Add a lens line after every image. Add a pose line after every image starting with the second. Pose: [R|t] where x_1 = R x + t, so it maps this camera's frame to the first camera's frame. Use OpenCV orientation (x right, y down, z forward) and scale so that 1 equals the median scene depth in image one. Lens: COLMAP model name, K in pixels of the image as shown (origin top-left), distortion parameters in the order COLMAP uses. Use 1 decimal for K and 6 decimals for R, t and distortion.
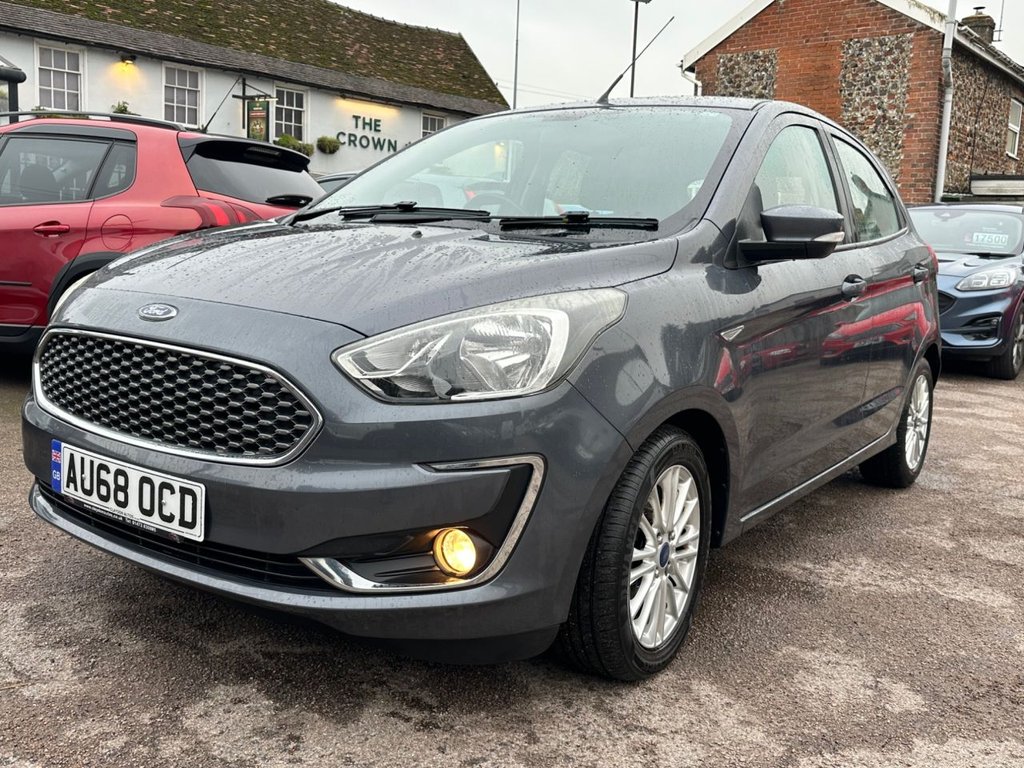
lens RADIAL K [[933.1, 0, 508.1], [0, 933.1, 385.8], [0, 0, 1]] dist [0.145928, -0.276051]
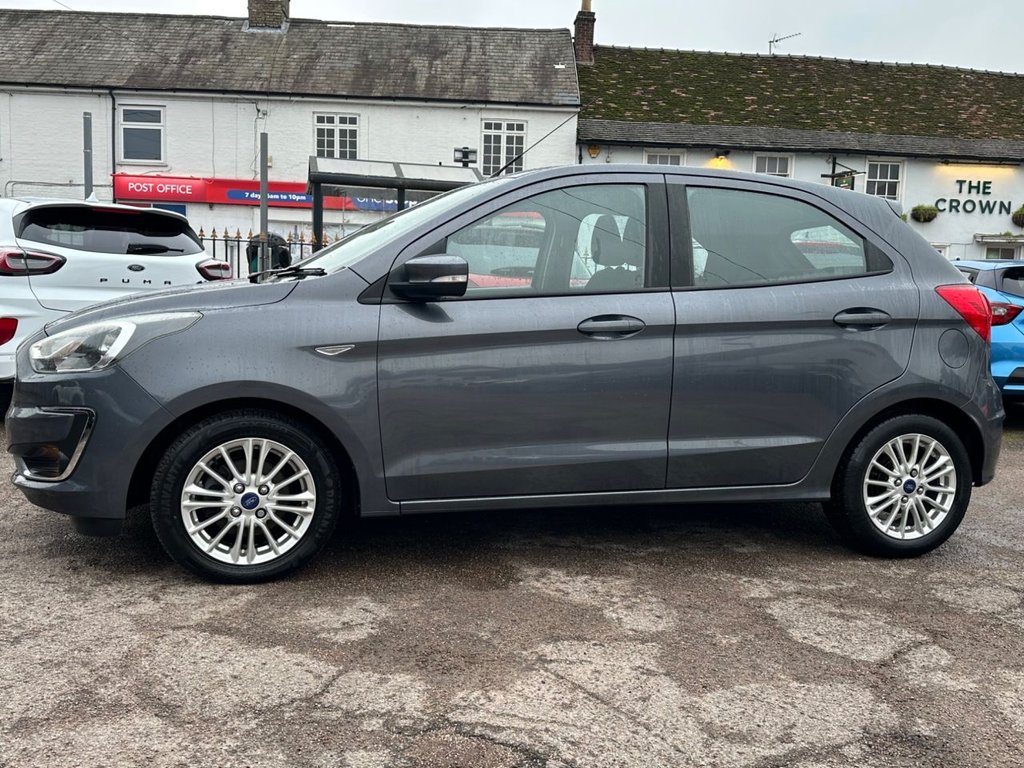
lens RADIAL K [[932.8, 0, 504.5], [0, 932.8, 385.5], [0, 0, 1]] dist [0.158243, -0.304543]
pose [[0.766442, 0.036645, -0.641268, 0.124677], [-0.089027, 0.994796, -0.049558, 0.003891], [0.636114, 0.095073, 0.765715, 0.012377]]
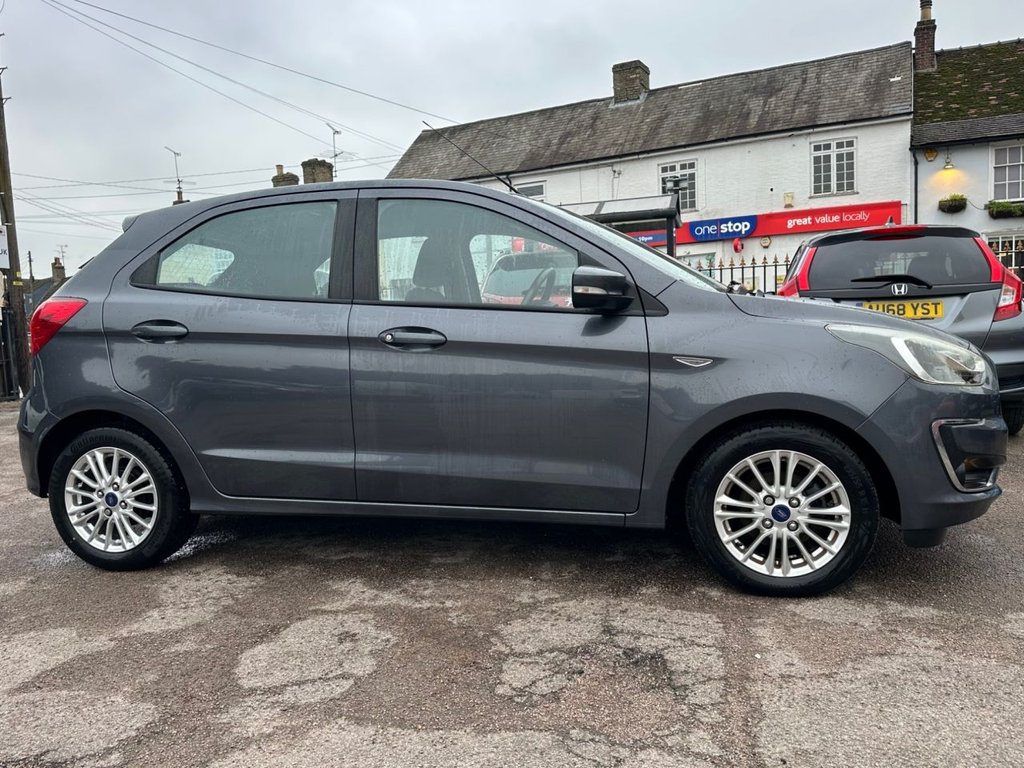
lens RADIAL K [[787.5, 0, 515.2], [0, 787.5, 389.3], [0, 0, 1]] dist [0.101810, -0.161547]
pose [[0.366625, 0.013871, -0.930265, 0.181226], [-0.077370, 0.996880, -0.015628, -0.007315], [0.927146, 0.077704, 0.366554, 0.123535]]
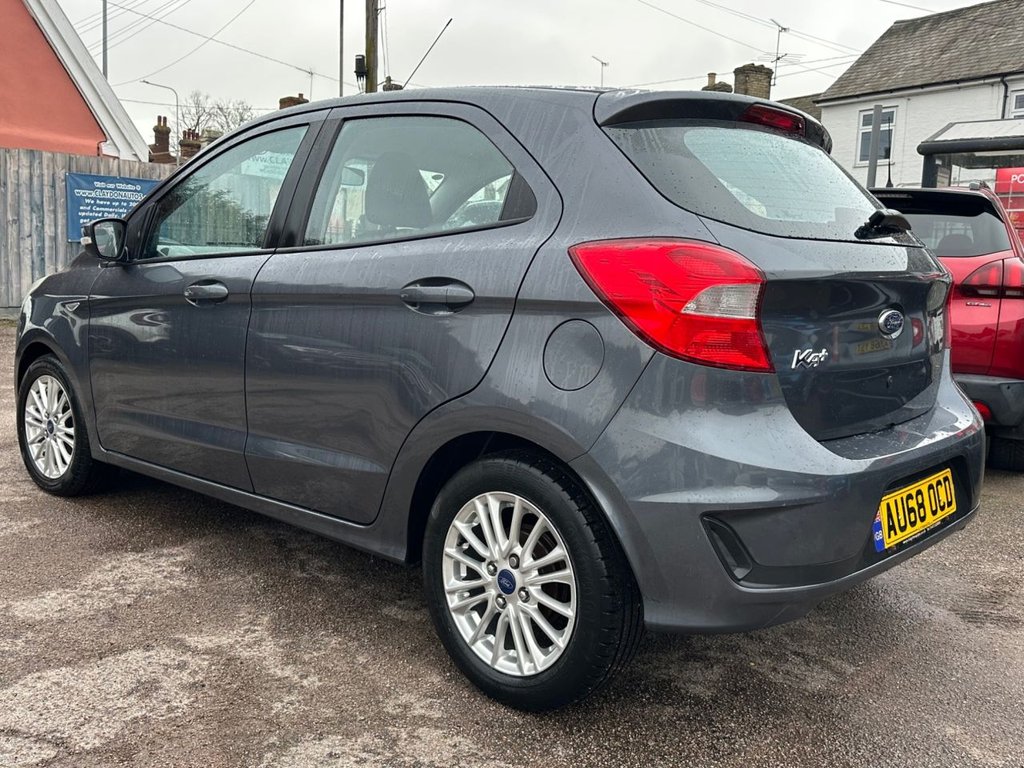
lens RADIAL K [[943.2, 0, 508.8], [0, 943.2, 367.6], [0, 0, 1]] dist [0.105185, -0.189031]
pose [[-0.126133, 0.054453, -0.990518, 0.166054], [-0.188731, 0.978938, 0.077849, -0.020911], [0.973895, 0.196760, -0.113200, 0.183359]]
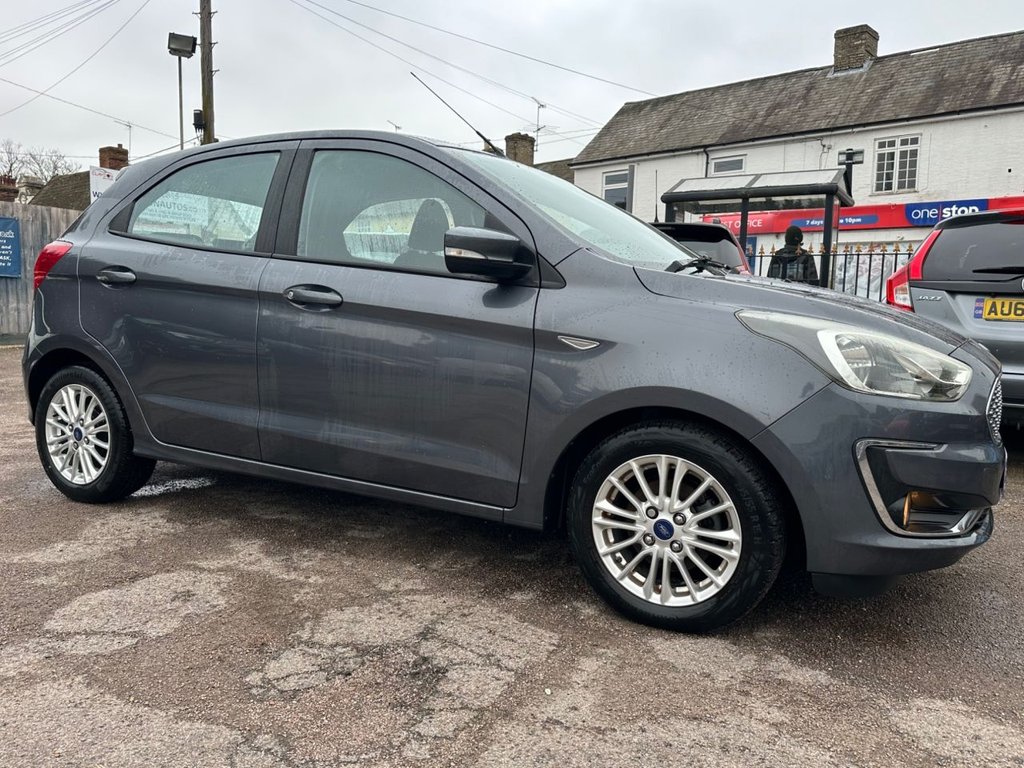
lens RADIAL K [[792.6, 0, 514.6], [0, 792.6, 387.1], [0, 0, 1]] dist [0.060905, -0.083078]
pose [[0.116603, 0.058625, -0.991447, 0.181413], [-0.160859, 0.986191, 0.039396, -0.012033], [0.980065, 0.154889, 0.124423, 0.167803]]
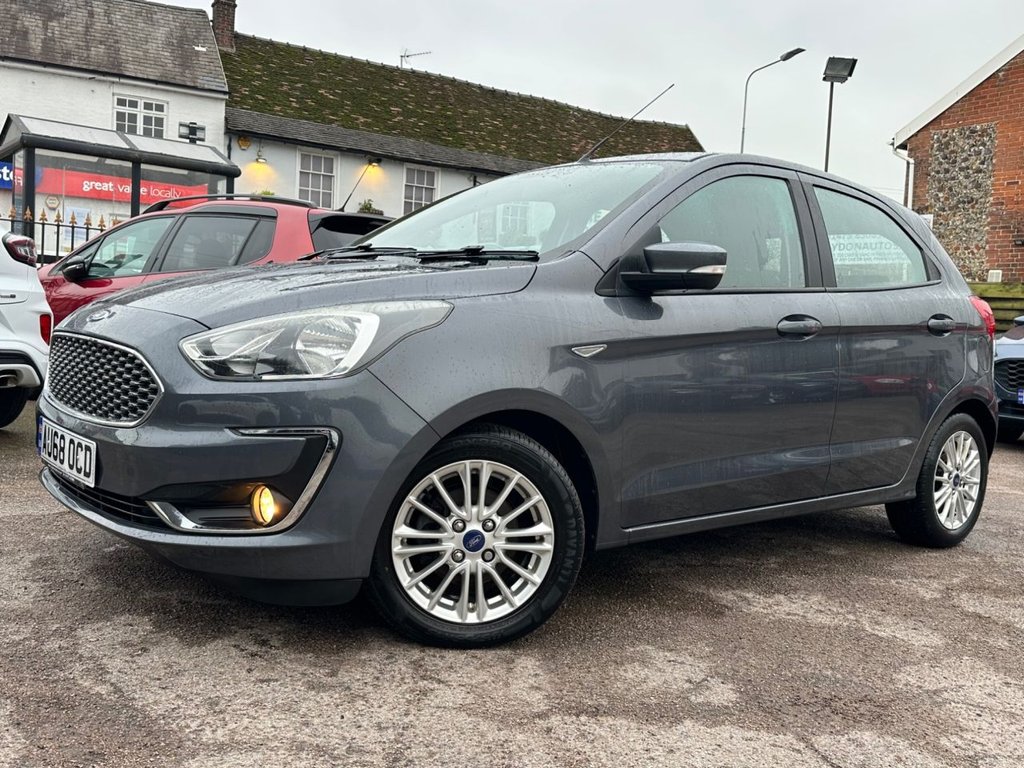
lens RADIAL K [[933.1, 0, 508.1], [0, 933.1, 385.8], [0, 0, 1]] dist [0.145928, -0.276051]
pose [[0.967084, 0.024140, -0.253311, 0.040941], [-0.047400, 0.995156, -0.086125, 0.008376], [0.250005, 0.095297, 0.963544, -0.008736]]
